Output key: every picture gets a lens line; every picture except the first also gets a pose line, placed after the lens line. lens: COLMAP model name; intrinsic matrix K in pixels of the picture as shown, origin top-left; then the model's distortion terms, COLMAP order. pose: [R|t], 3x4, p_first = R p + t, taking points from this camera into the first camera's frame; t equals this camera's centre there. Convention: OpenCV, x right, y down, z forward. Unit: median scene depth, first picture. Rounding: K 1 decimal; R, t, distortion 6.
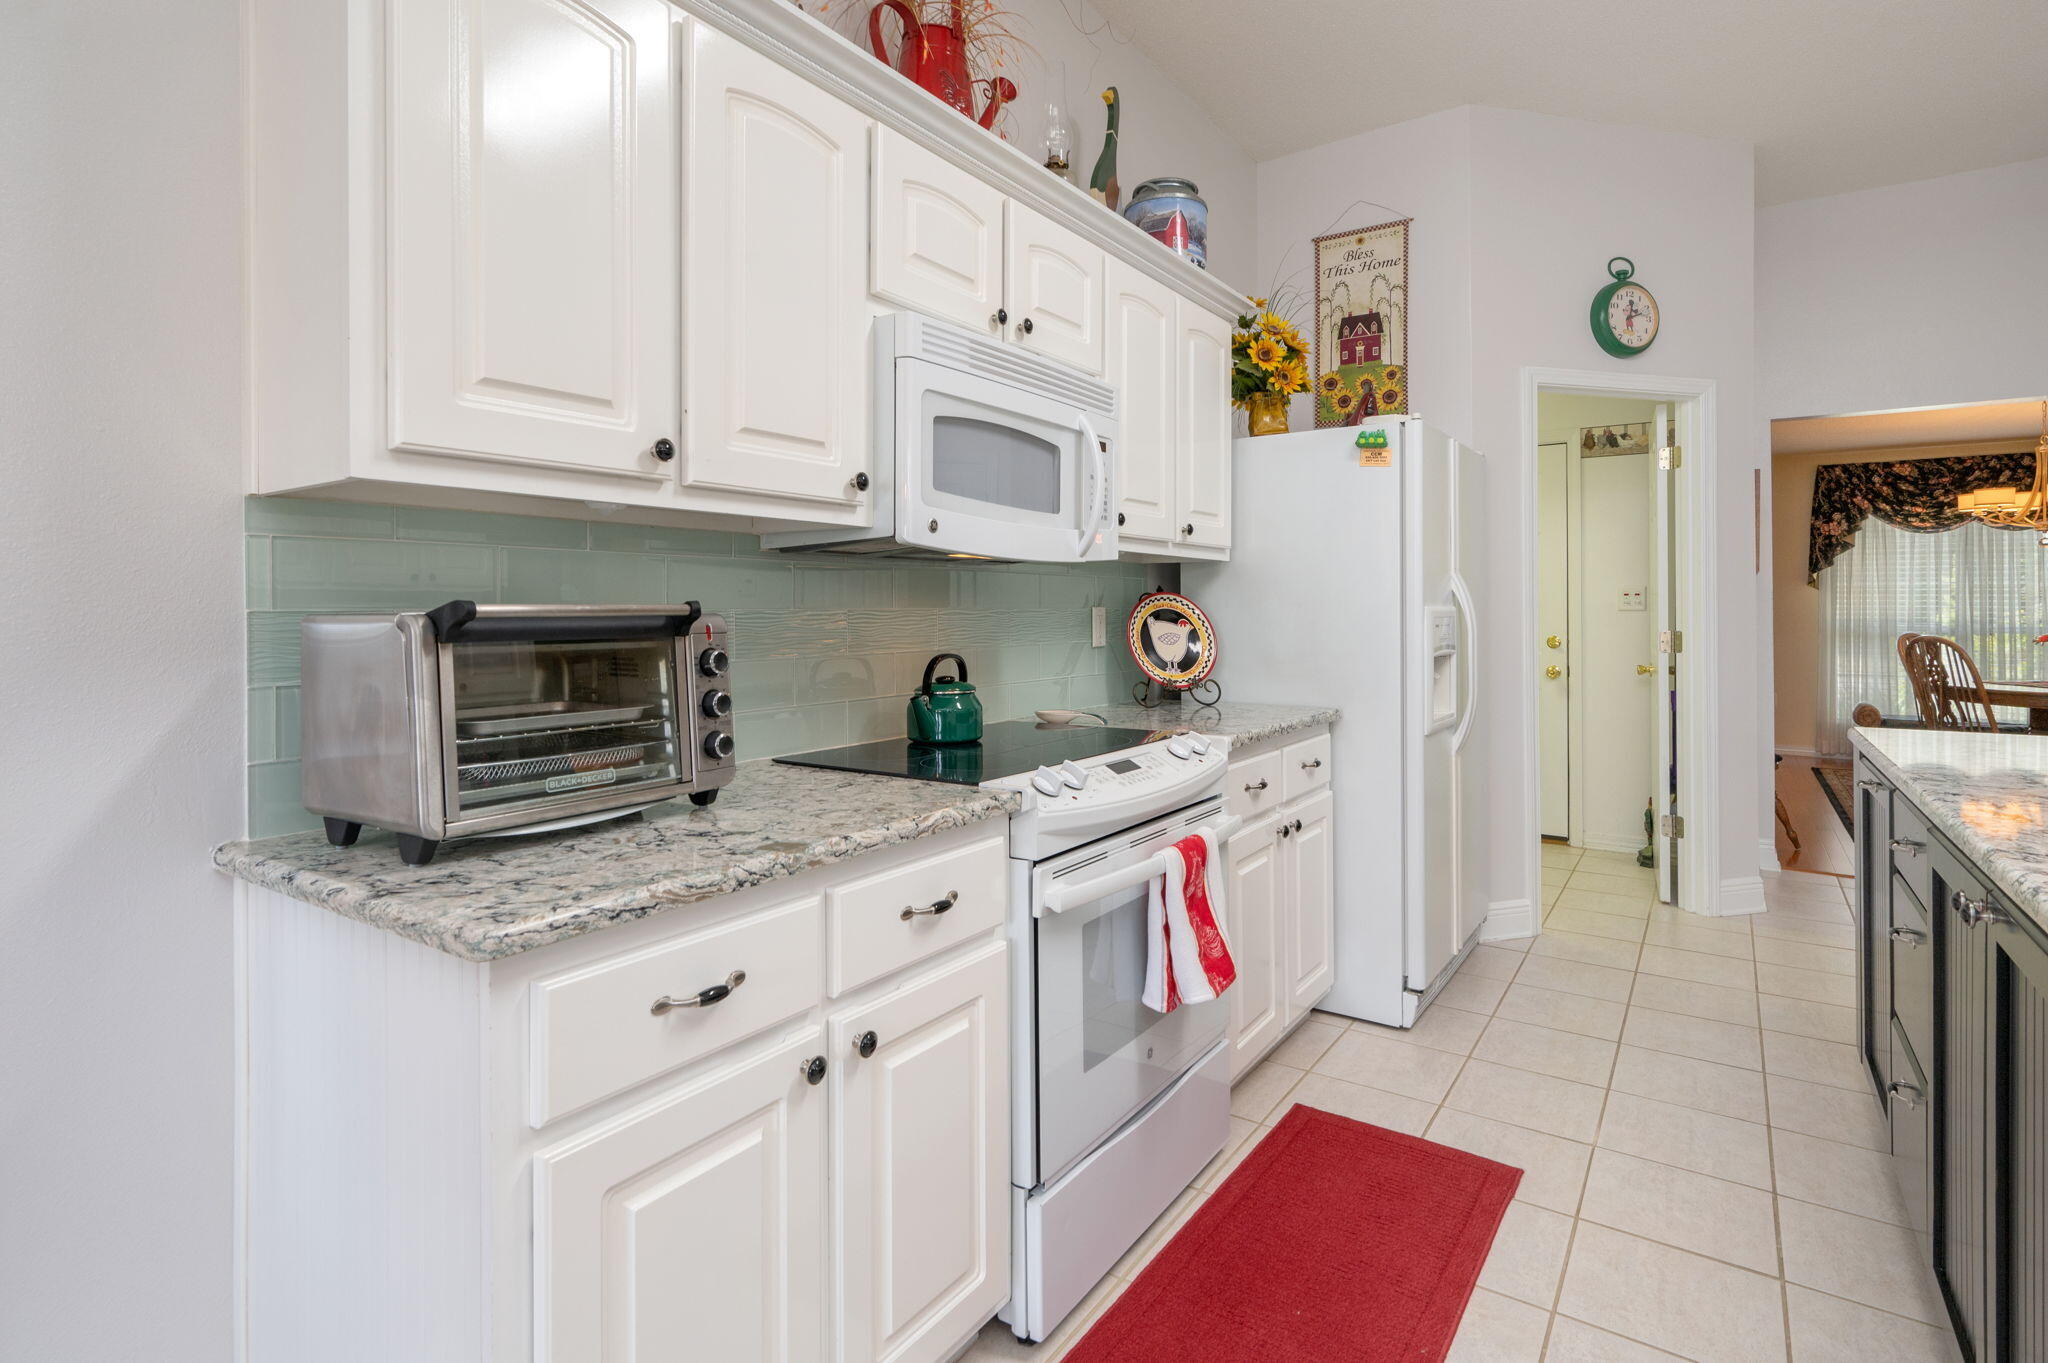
lens RADIAL K [[1013.3, 0, 1034.9], [0, 1013.3, 609.5], [0, 0, 1]] dist [-0.001655, -0.000345]
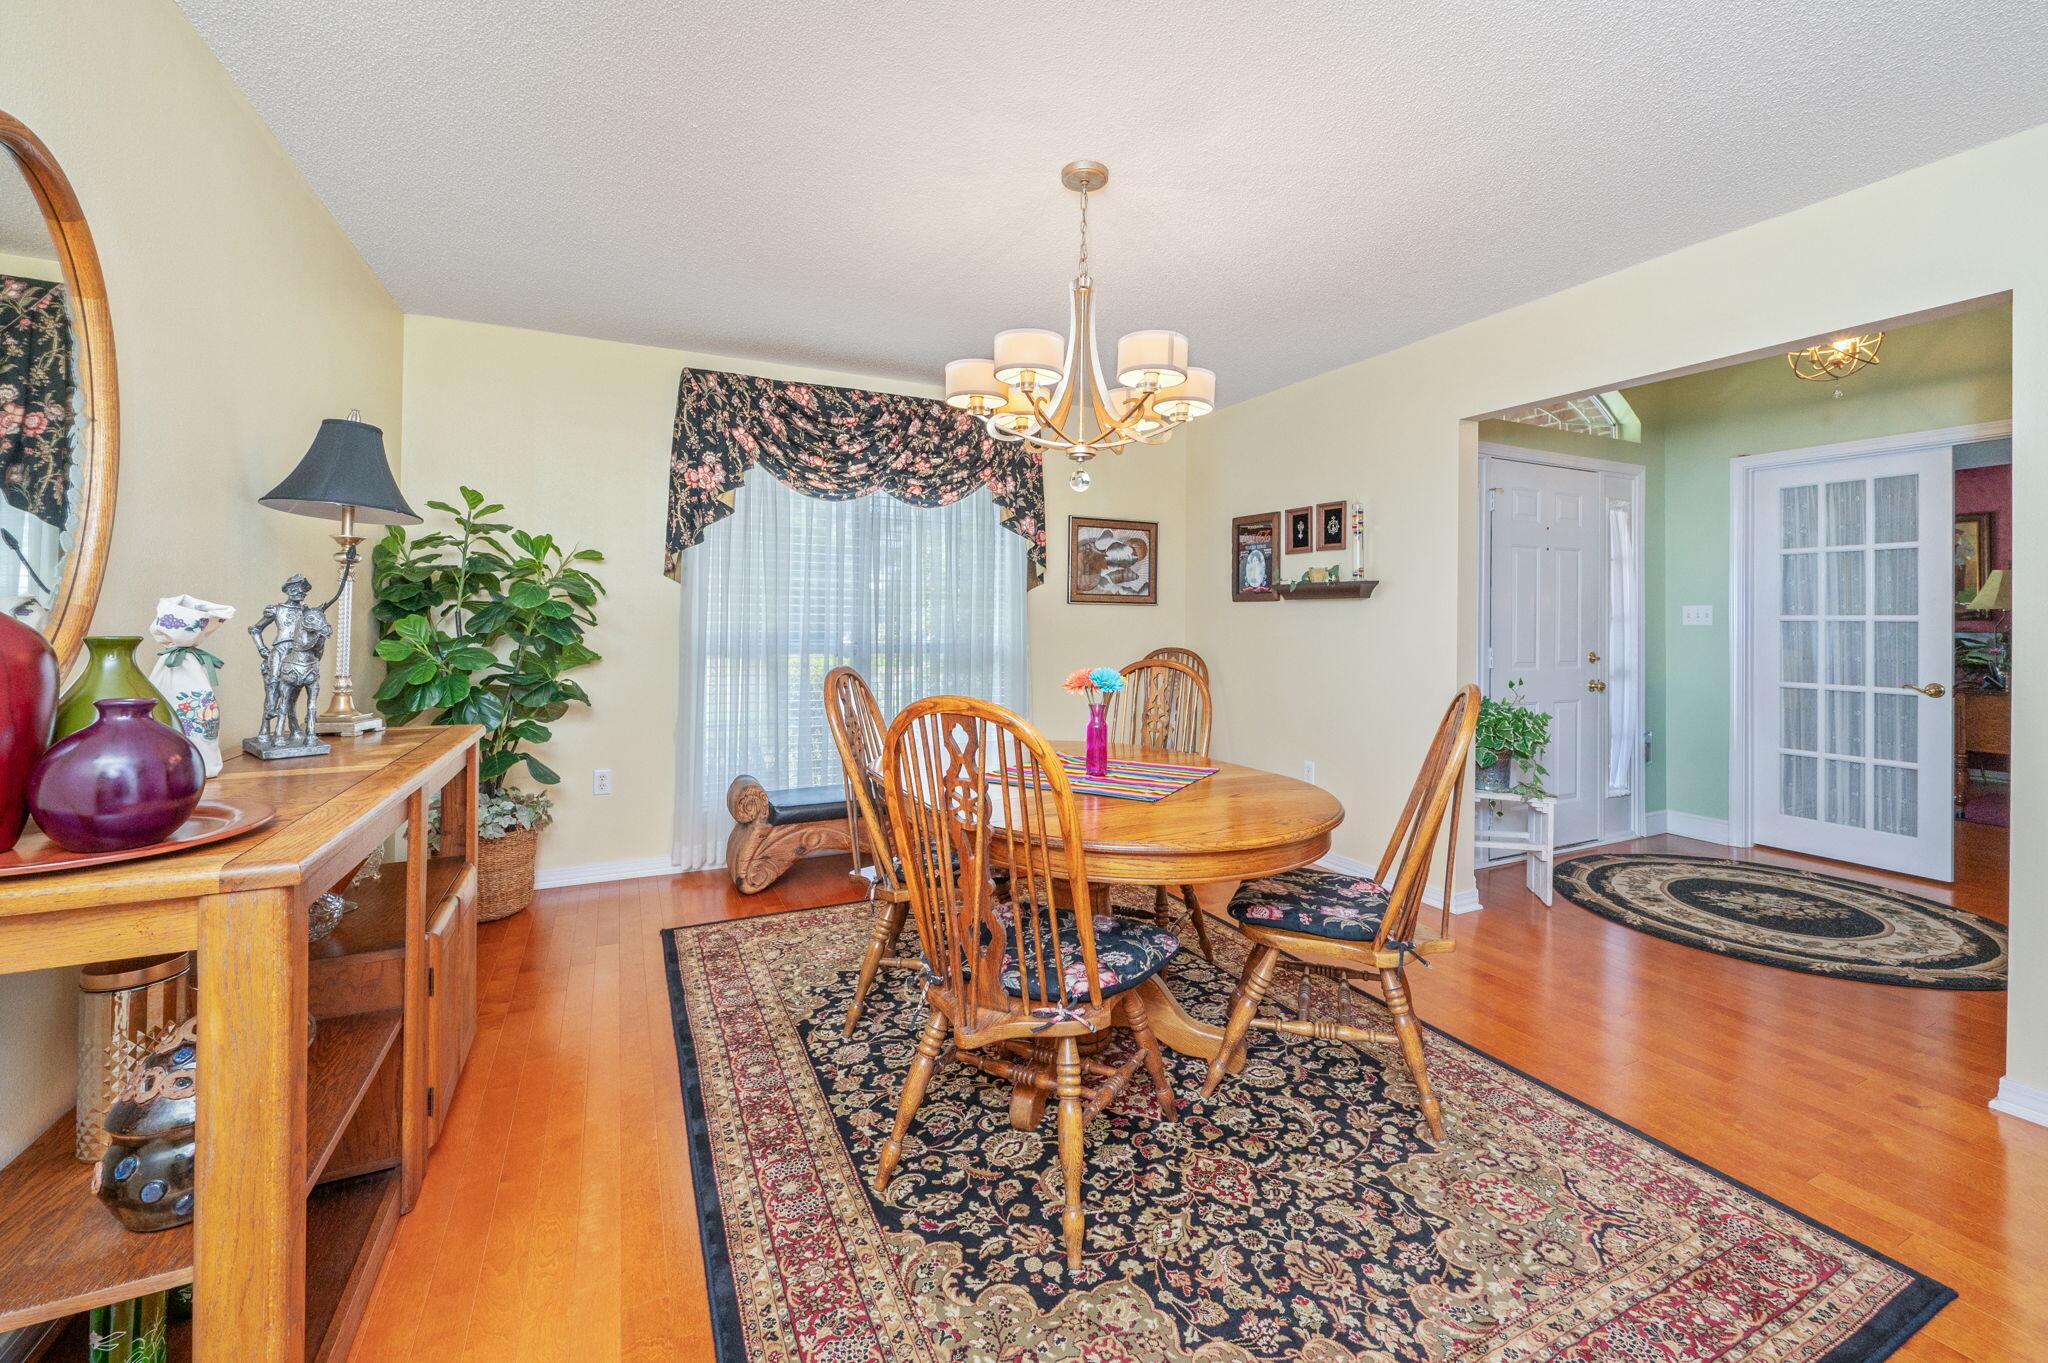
lens RADIAL K [[822.9, 0, 1023.1], [0, 822.9, 606.4], [0, 0, 1]] dist [-0.000376, -0.000375]
pose [[0.501157, 0.018348, 0.865162, 1.242447], [-0.006869, 0.999828, -0.017225, -0.000965], [-0.865329, 0.002690, 0.501197, 1.587589]]
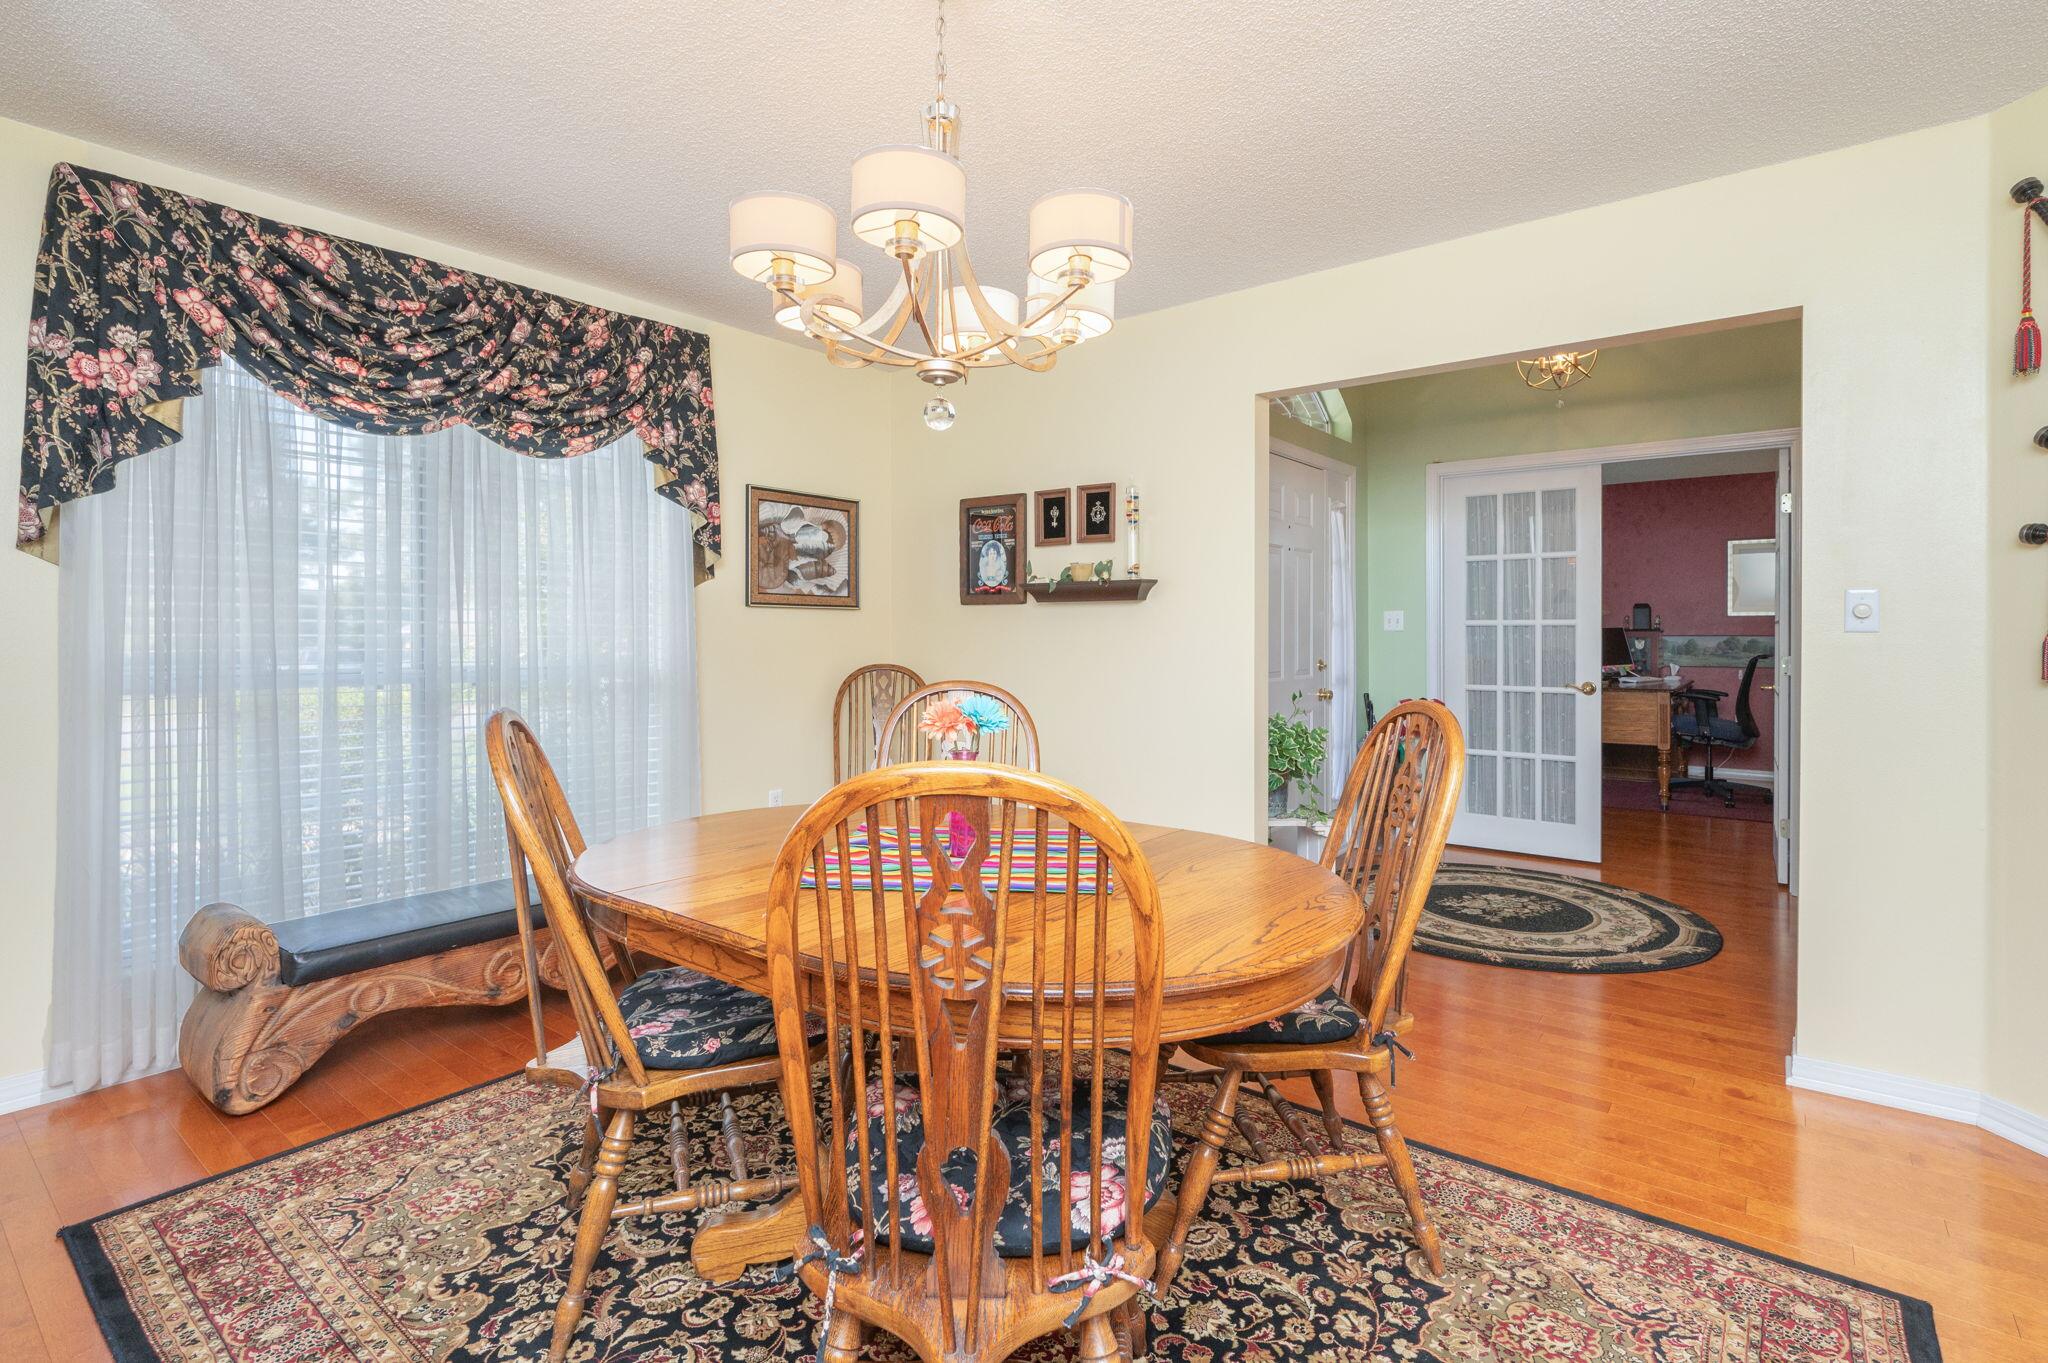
lens RADIAL K [[974.6, 0, 1016.1], [0, 974.6, 632.4], [0, 0, 1]] dist [-0.001306, 0.000080]
pose [[0.082241, -0.000195, 0.996612, 1.330813], [0.000298, 1.000000, 0.000171, 0.002009], [-0.996612, 0.000283, 0.082241, 1.812241]]
